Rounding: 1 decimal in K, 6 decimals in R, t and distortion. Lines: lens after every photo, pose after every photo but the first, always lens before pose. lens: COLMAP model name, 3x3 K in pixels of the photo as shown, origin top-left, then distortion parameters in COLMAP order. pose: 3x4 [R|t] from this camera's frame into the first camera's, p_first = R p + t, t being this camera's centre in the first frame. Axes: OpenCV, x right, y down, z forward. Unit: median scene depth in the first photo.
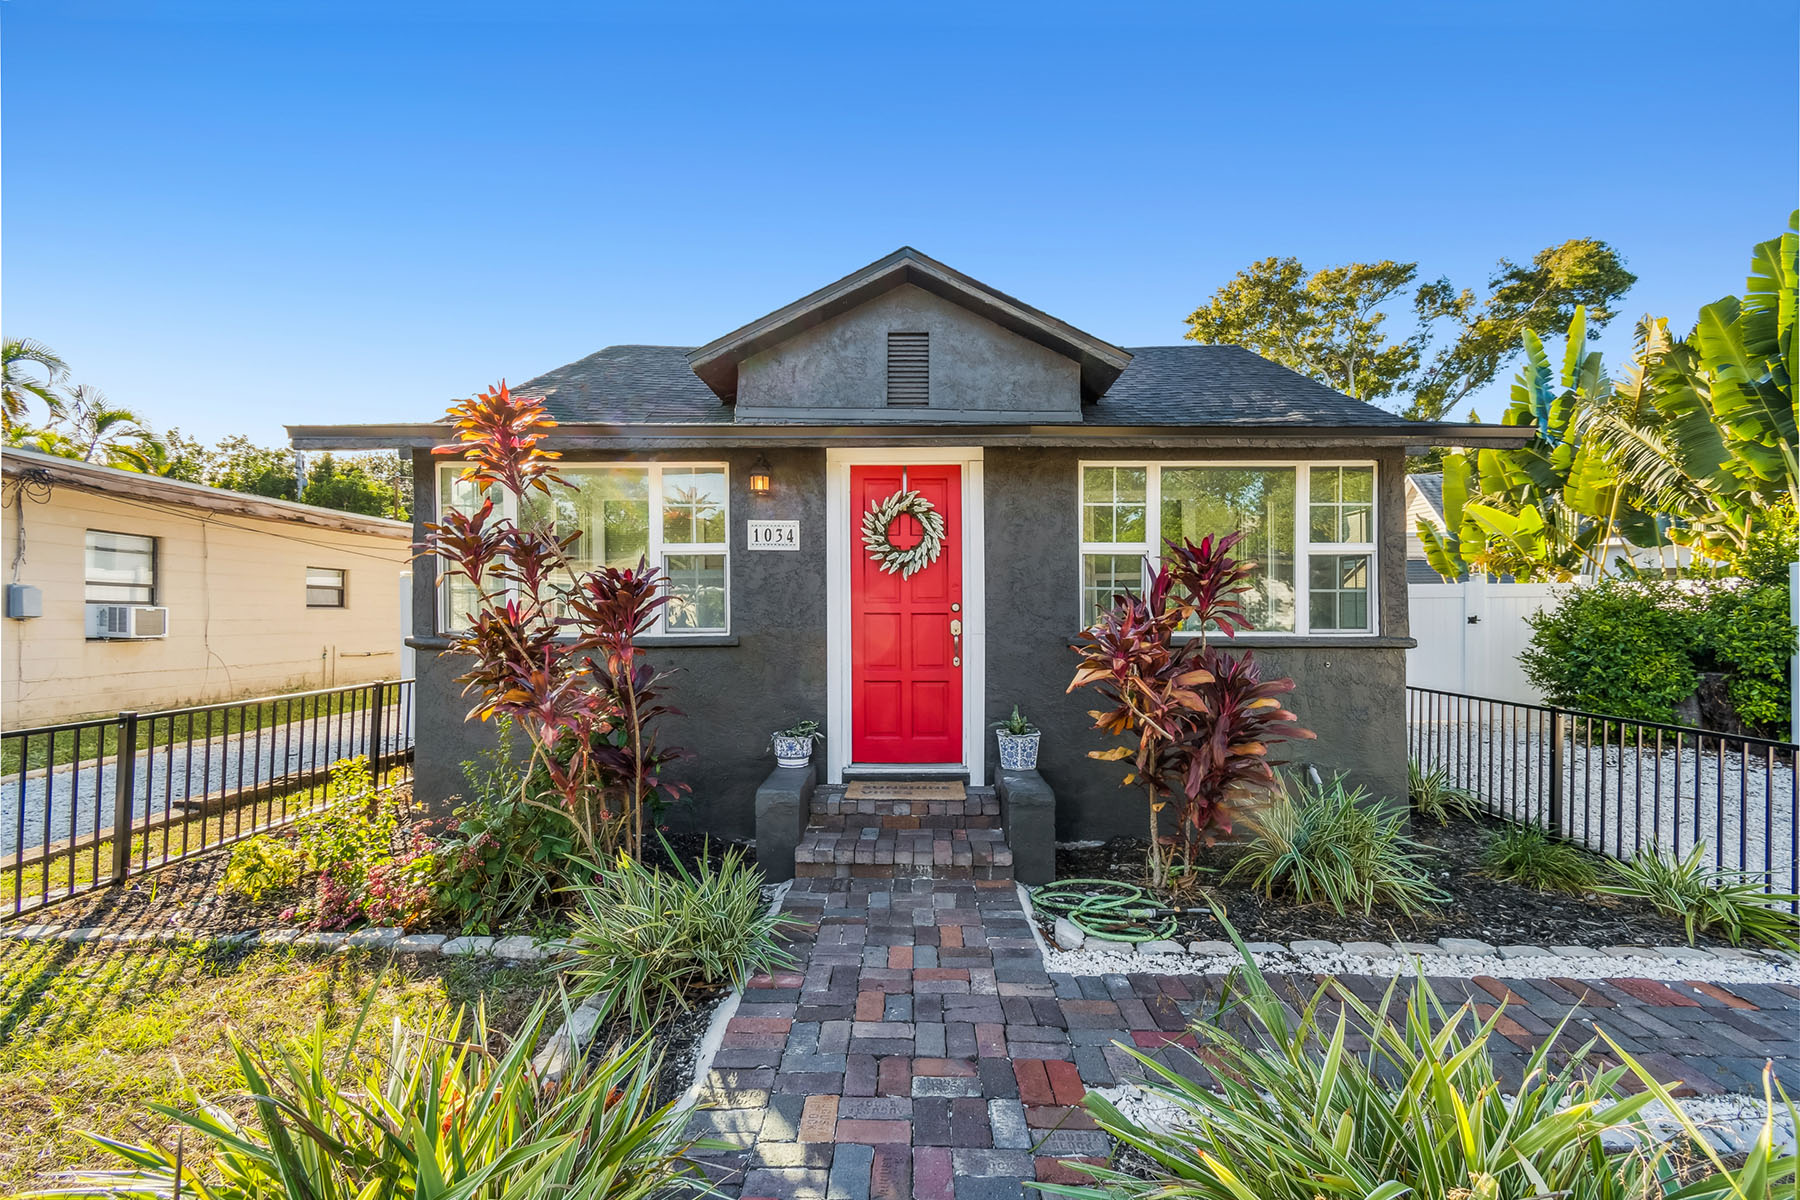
lens RADIAL K [[804.3, 0, 885.8], [0, 804.3, 596.4], [0, 0, 1]] dist [0.000868, -0.003683]
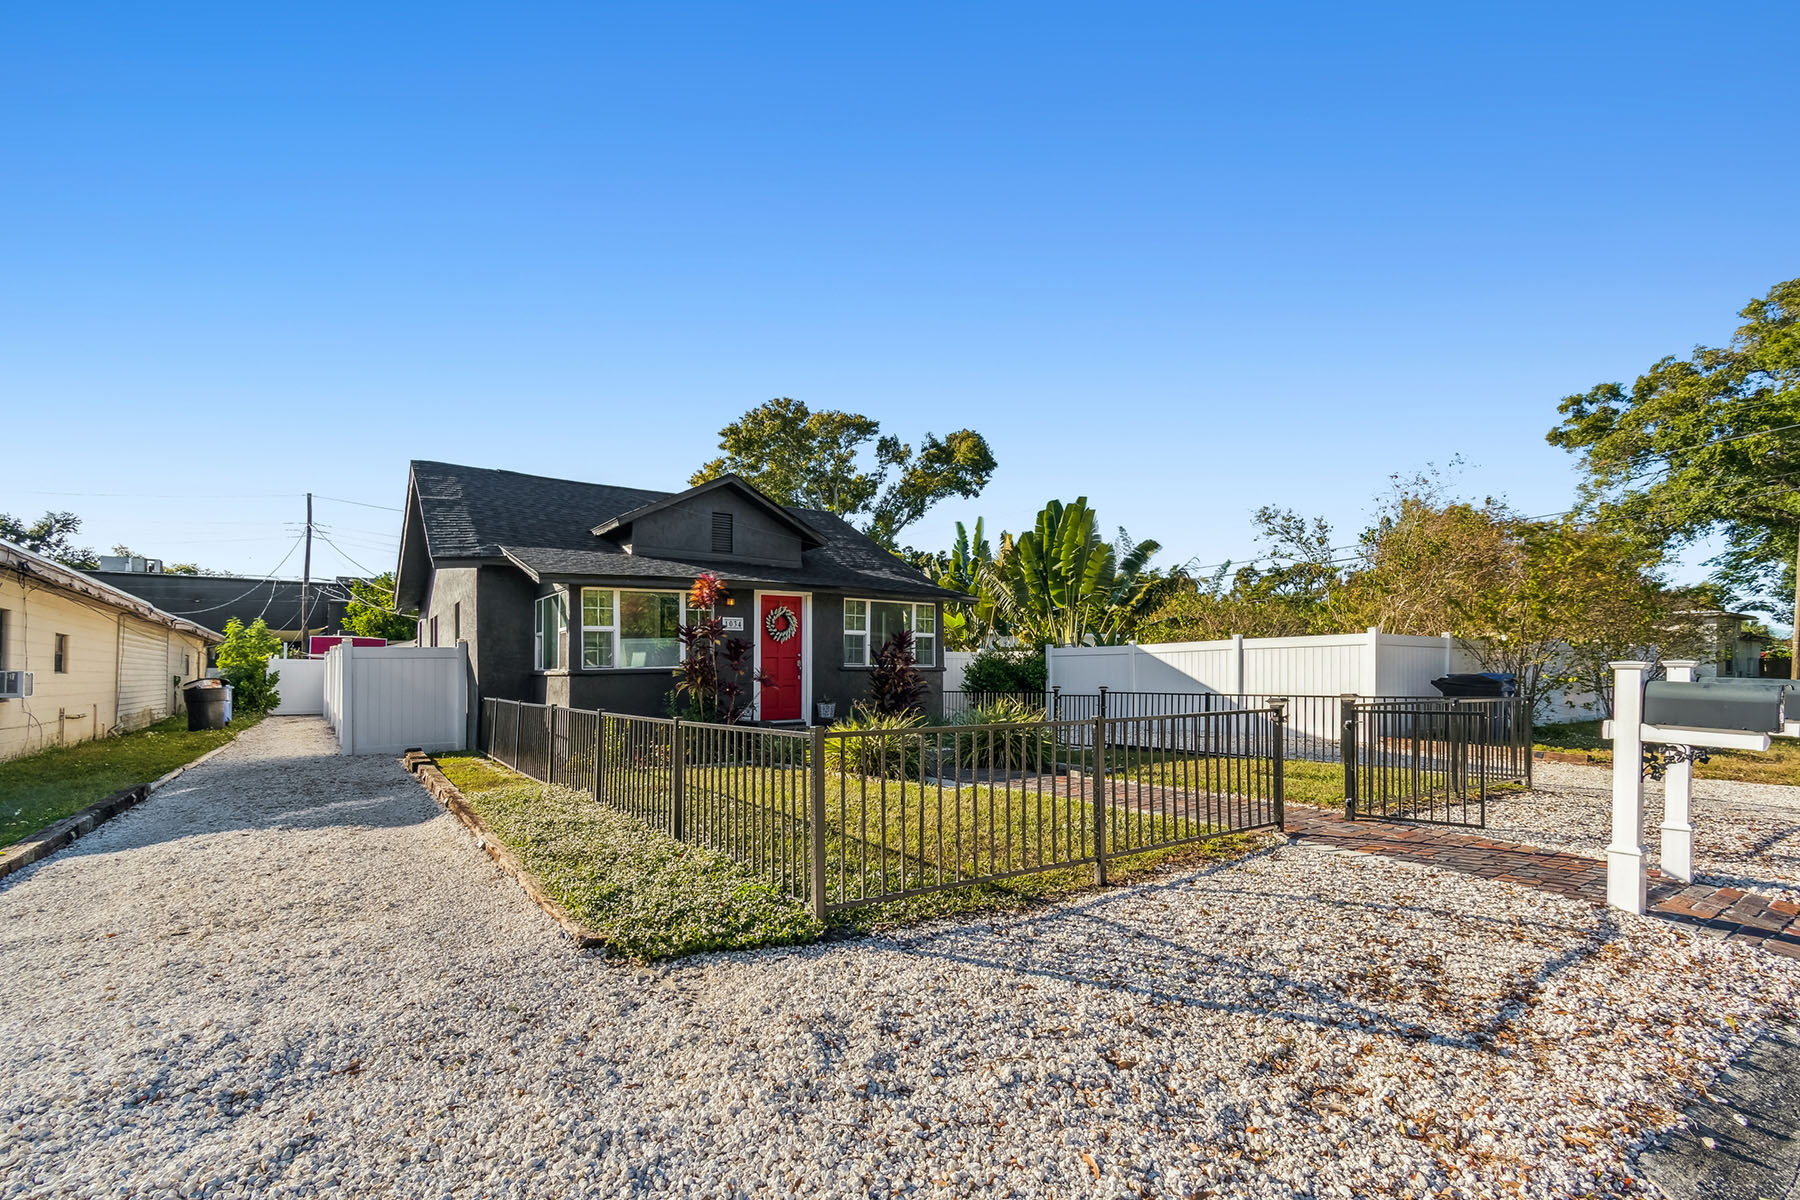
lens RADIAL K [[940.5, 0, 931.7], [0, 940.5, 652.6], [0, 0, 1]] dist [0.001198, 0.000372]
pose [[0.771219, 0.016741, 0.636350, -0.980847], [-0.003610, 0.999753, -0.021927, 0.046535], [-0.636560, 0.014614, 0.771089, -1.001138]]
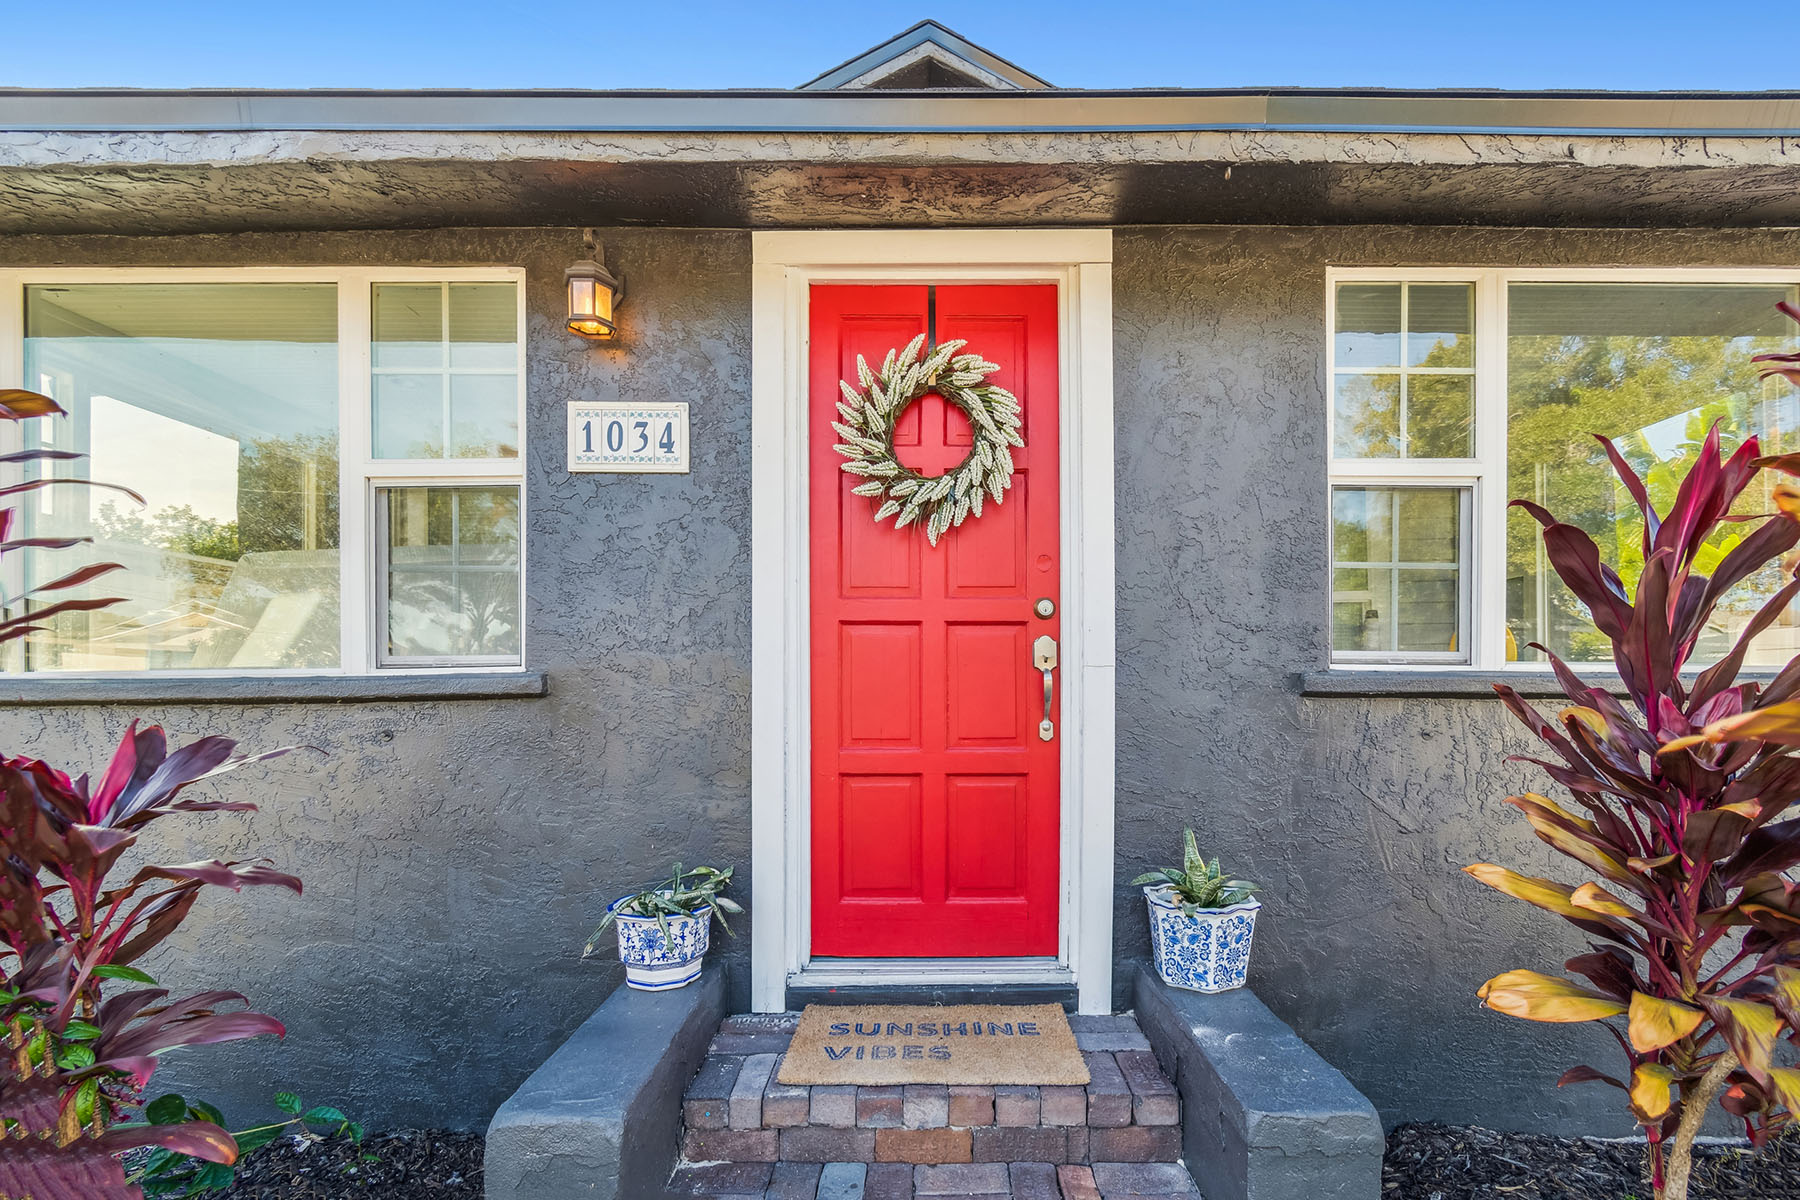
lens RADIAL K [[797.4, 0, 933.8], [0, 797.4, 669.9], [0, 0, 1]] dist [-0.000729, -0.000100]
pose [[0.999140, 0.001849, 0.041422, 0.004811], [-0.002037, 0.999988, 0.004493, 0.032423], [-0.041413, -0.004574, 0.999132, 0.392753]]
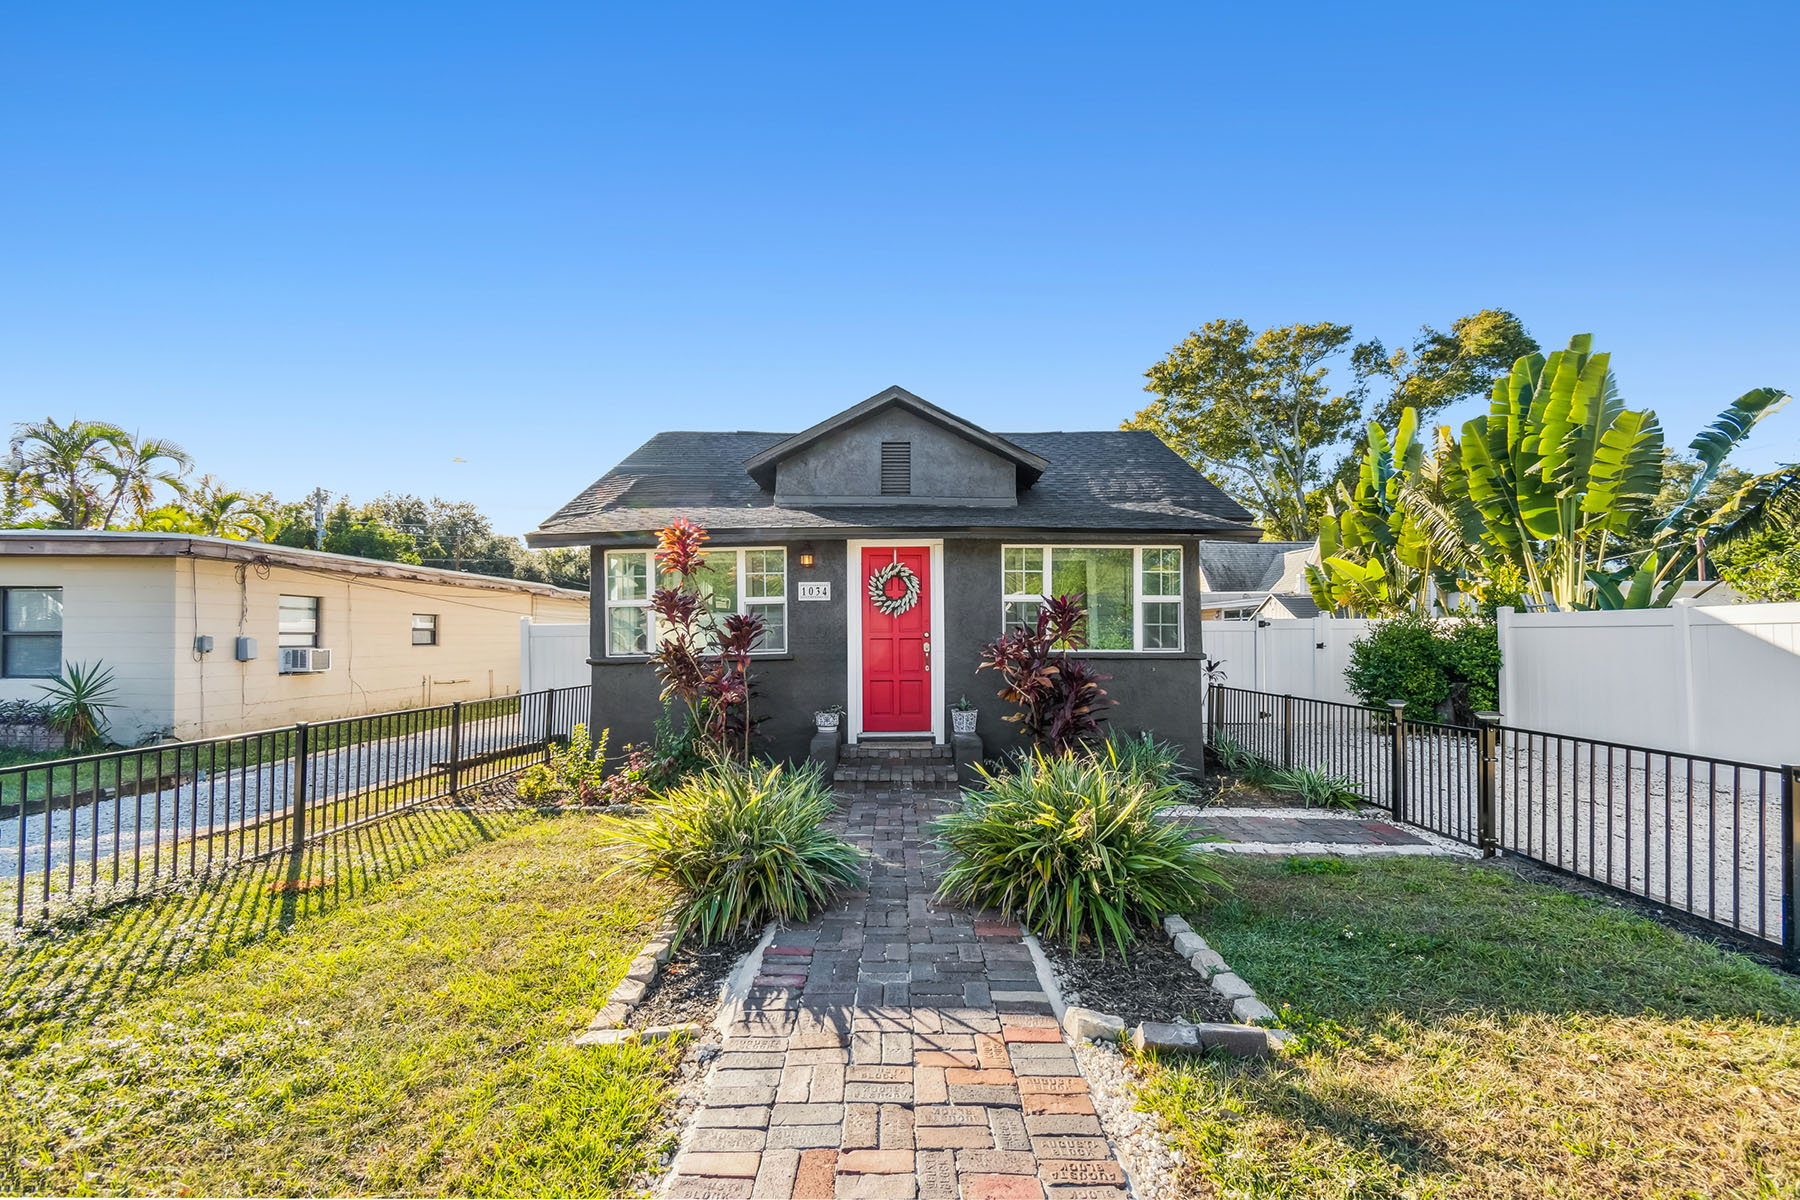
lens RADIAL K [[845.6, 0, 873.3], [0, 845.6, 604.4], [0, 0, 1]] dist [0.001977, 0.000280]
pose [[0.999901, 0.004145, 0.013461, -0.030308], [-0.003788, 0.999643, -0.026450, -0.001066], [-0.013565, 0.026396, 0.999560, -0.481504]]
